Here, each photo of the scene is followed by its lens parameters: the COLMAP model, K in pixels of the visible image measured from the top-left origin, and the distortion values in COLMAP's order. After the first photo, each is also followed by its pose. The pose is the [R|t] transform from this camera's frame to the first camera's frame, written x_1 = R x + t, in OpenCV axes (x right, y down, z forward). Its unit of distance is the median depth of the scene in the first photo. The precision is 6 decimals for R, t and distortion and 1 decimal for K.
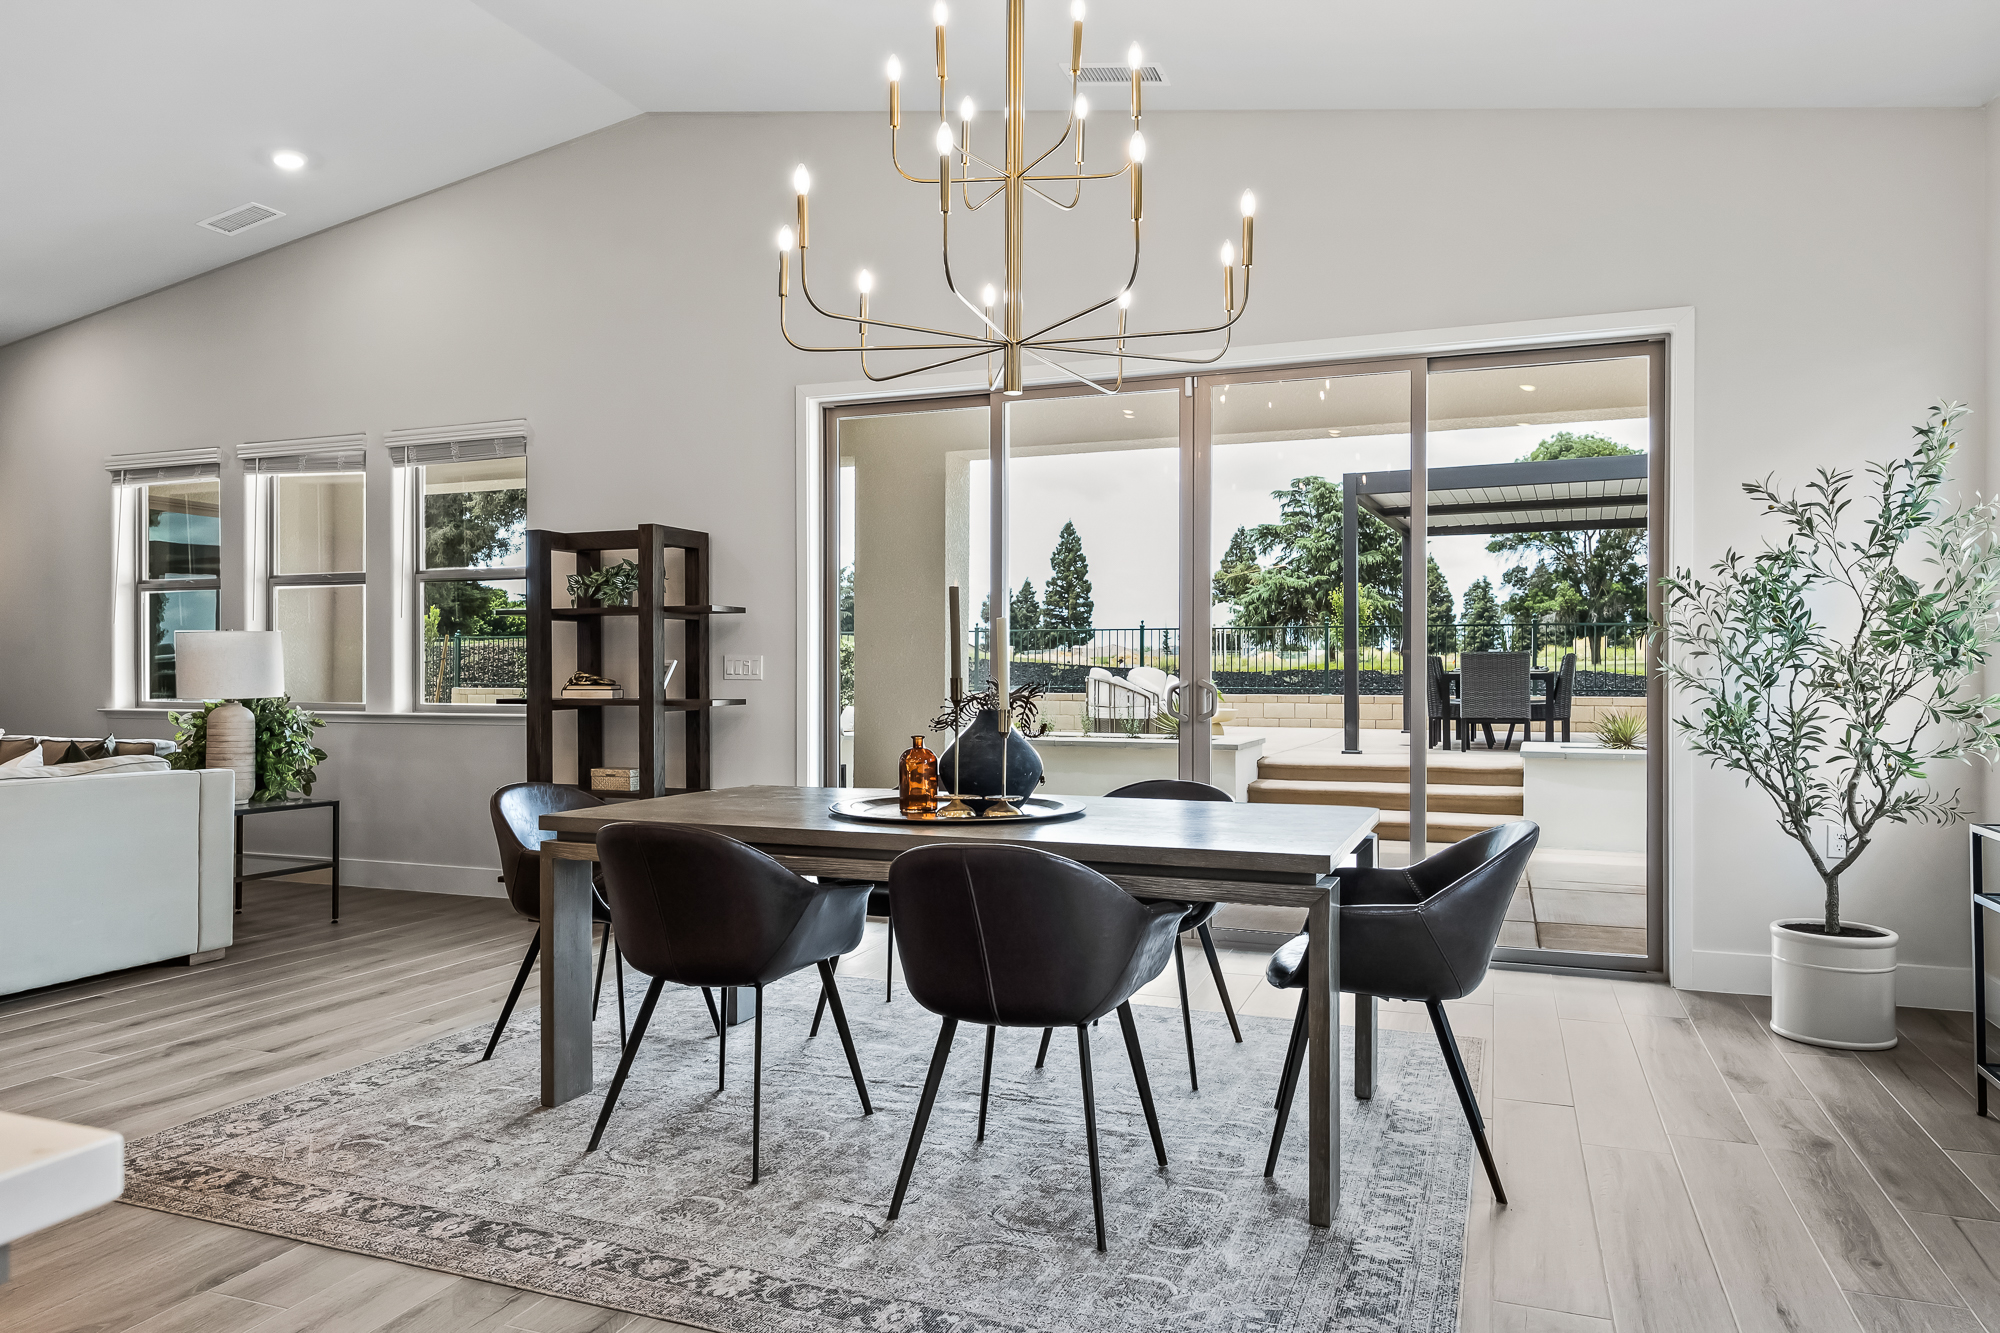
lens RADIAL K [[1289.3, 0, 1014.5], [0, 1289.3, 665.7], [0, 0, 1]] dist [0.003095, -0.004562]
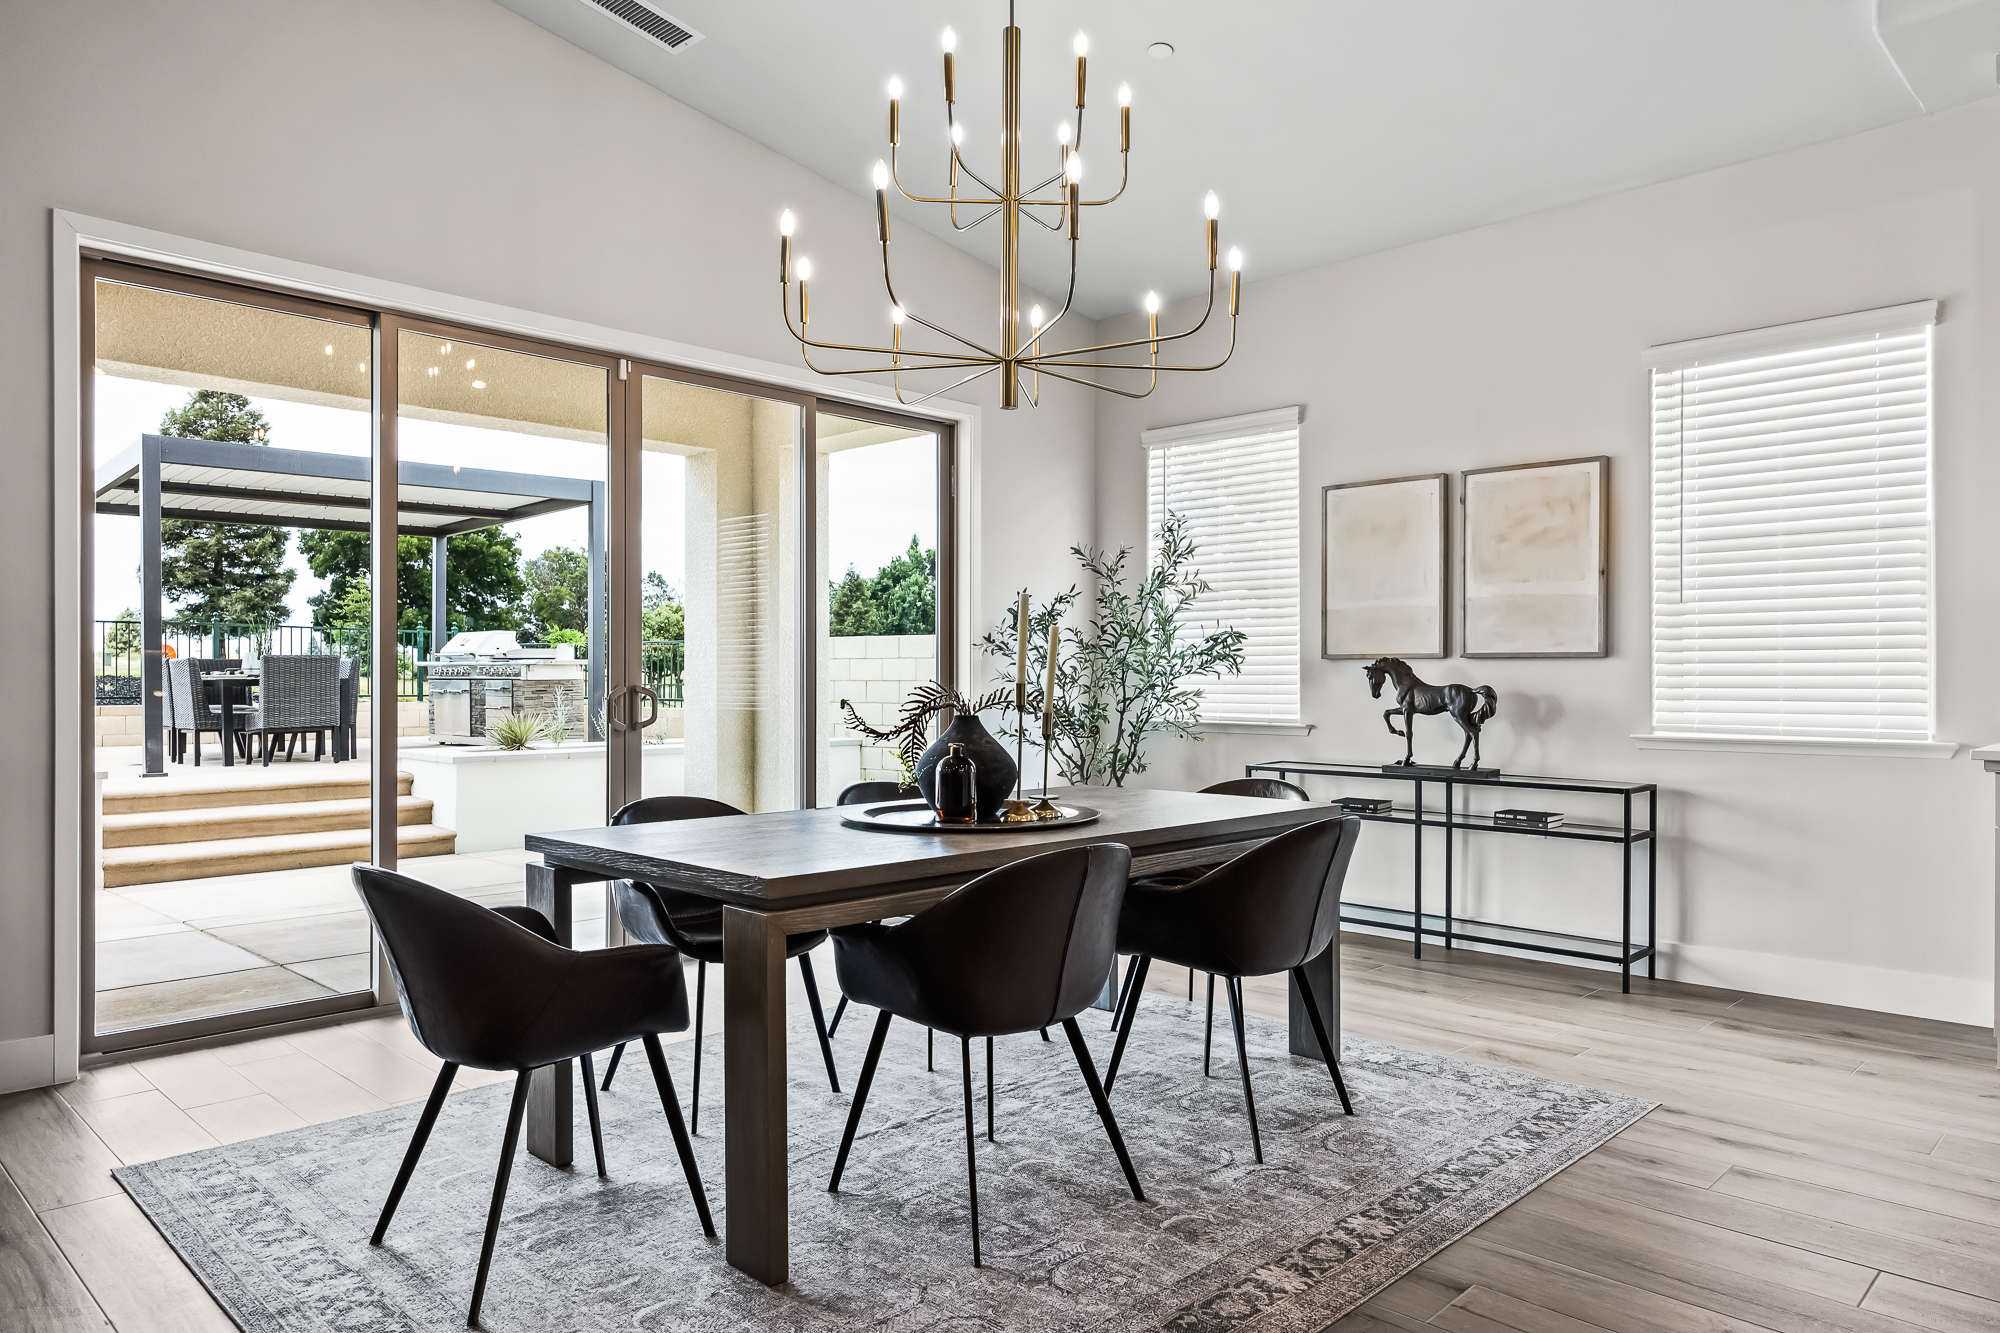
lens RADIAL K [[1289.3, 0, 1001.9], [0, 1289.3, 692.6], [0, 0, 1]] dist [0.003095, -0.004562]
pose [[0.403606, -0.012115, 0.914853, -0.920163], [-0.003965, 0.999880, 0.014990, 0.000068], [-0.914924, -0.009677, 0.403509, 0.569183]]
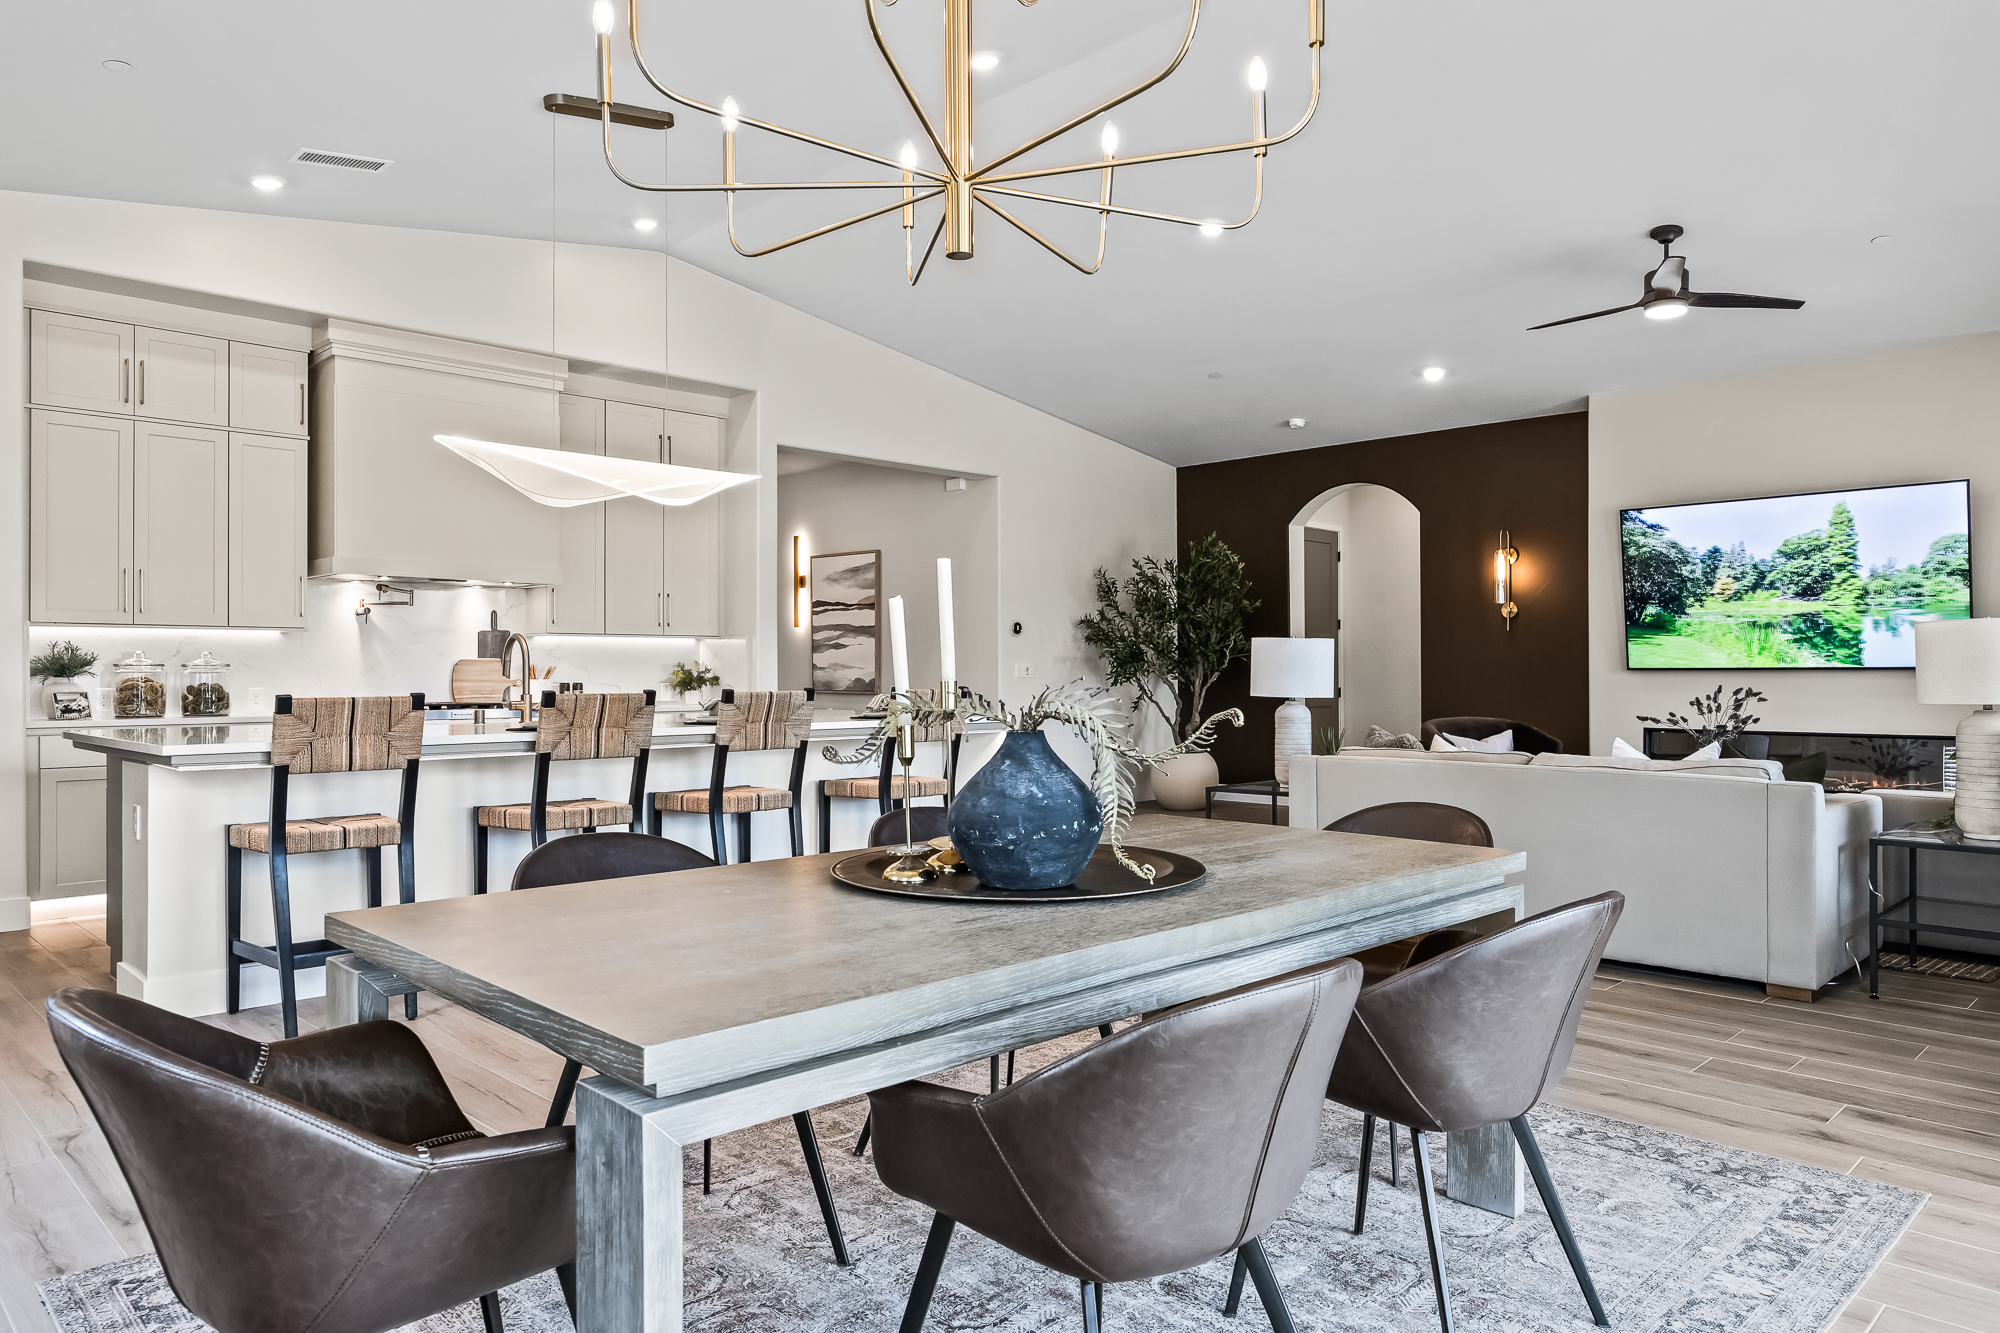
lens RADIAL K [[1289.3, 0, 1010.7], [0, 1289.3, 663.6], [0, 0, 1]] dist [0.003095, -0.004562]
pose [[-0.413955, -0.005263, -0.910282, 0.580670], [0.006202, 0.999944, -0.008602, 0.003775], [0.910276, -0.009207, -0.413899, 1.261032]]
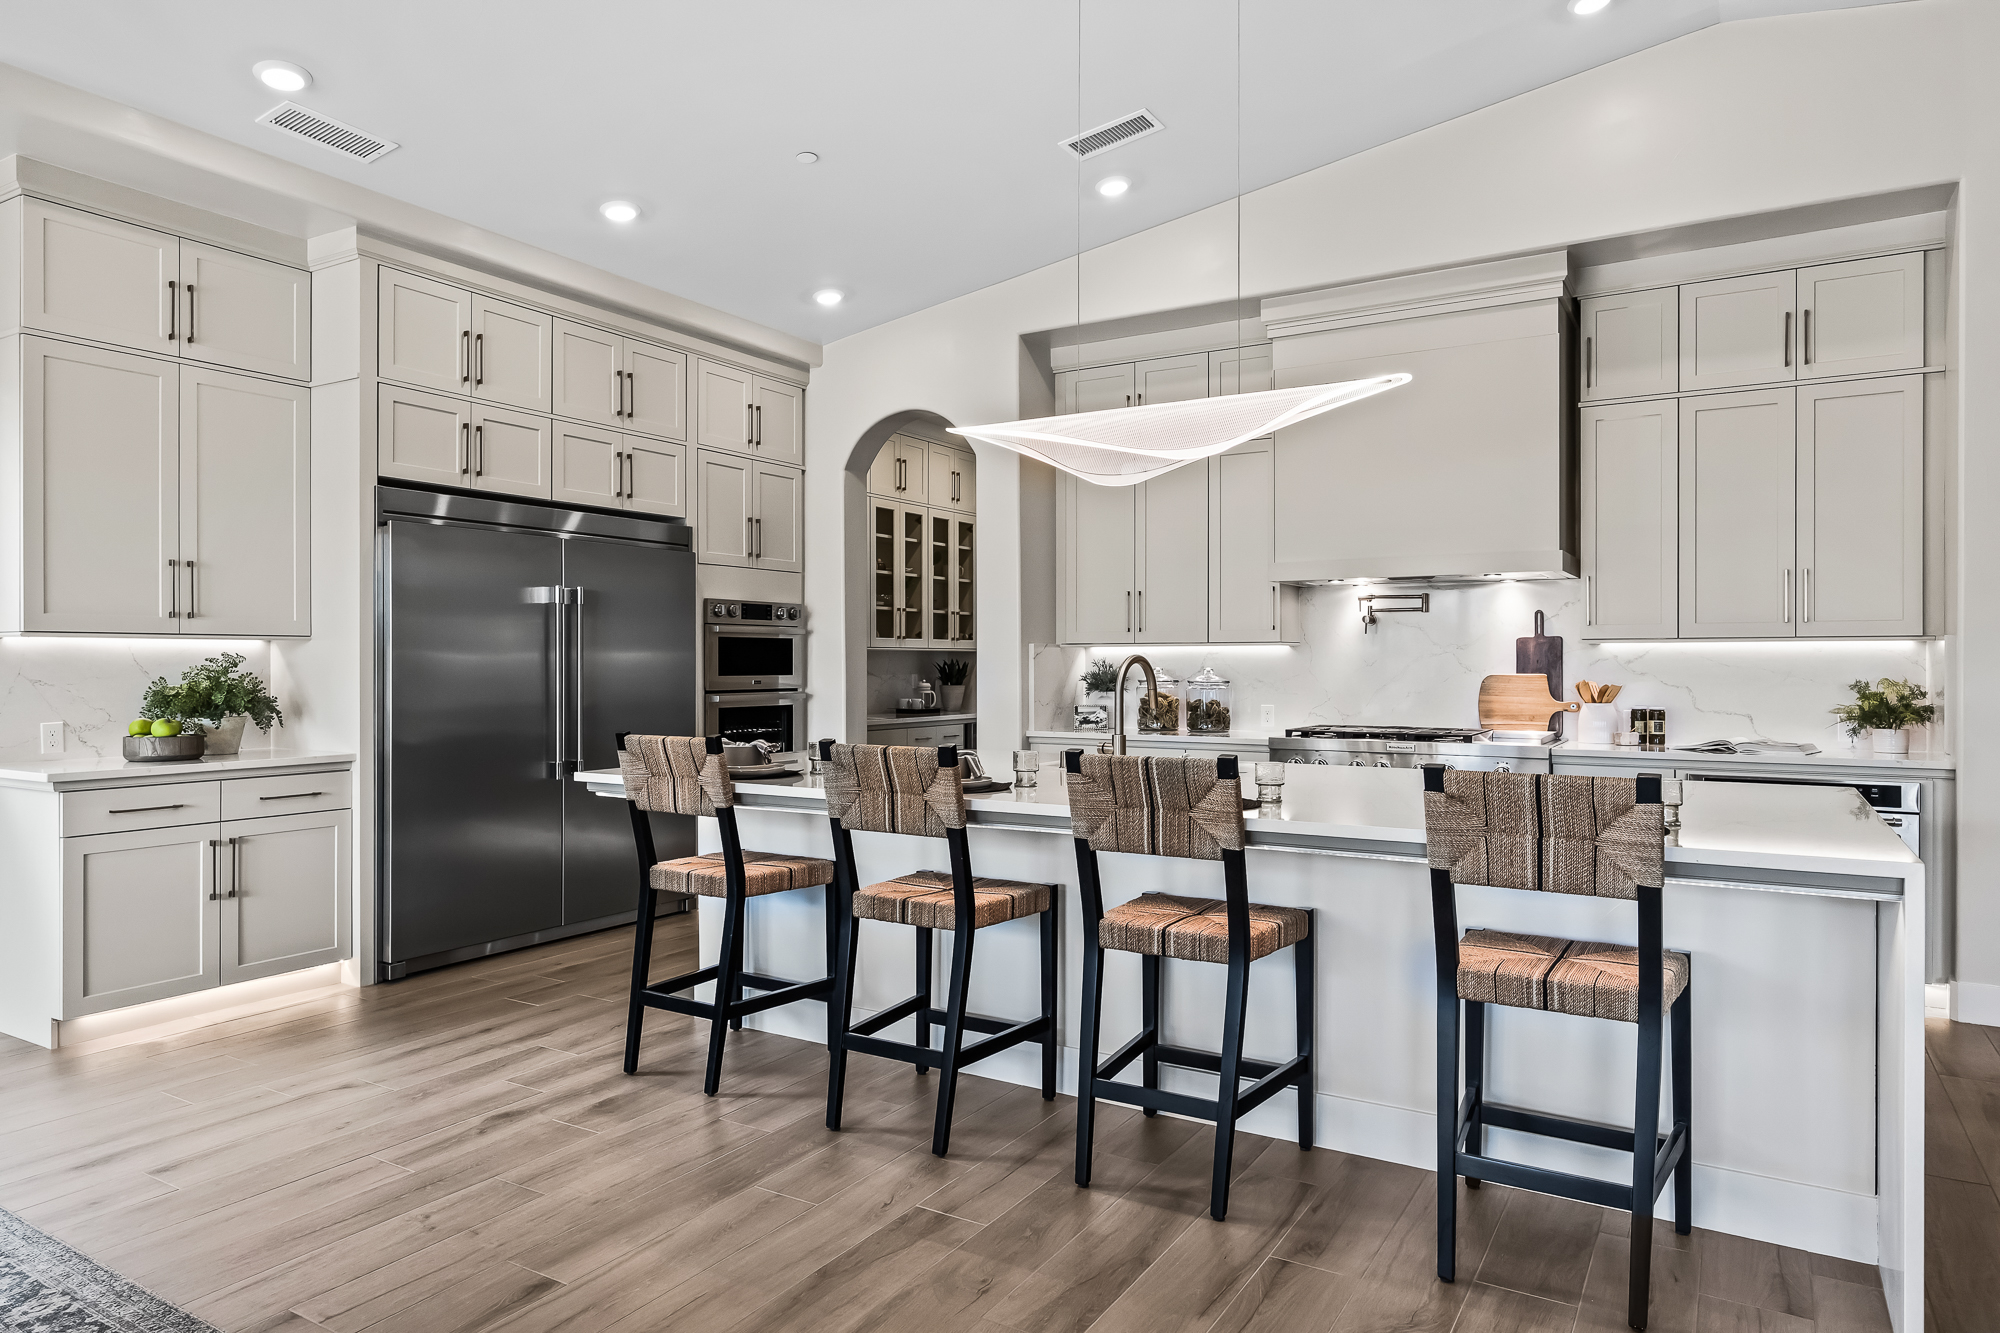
lens RADIAL K [[1226.4, 0, 1015.7], [0, 1226.4, 664.0], [0, 0, 1]] dist [0.004345, -0.003036]
pose [[-0.983638, -0.000588, 0.180155, -0.726182], [-0.000925, 0.999998, -0.001786, -0.040302], [-0.180154, -0.001923, -0.983637, 1.221440]]
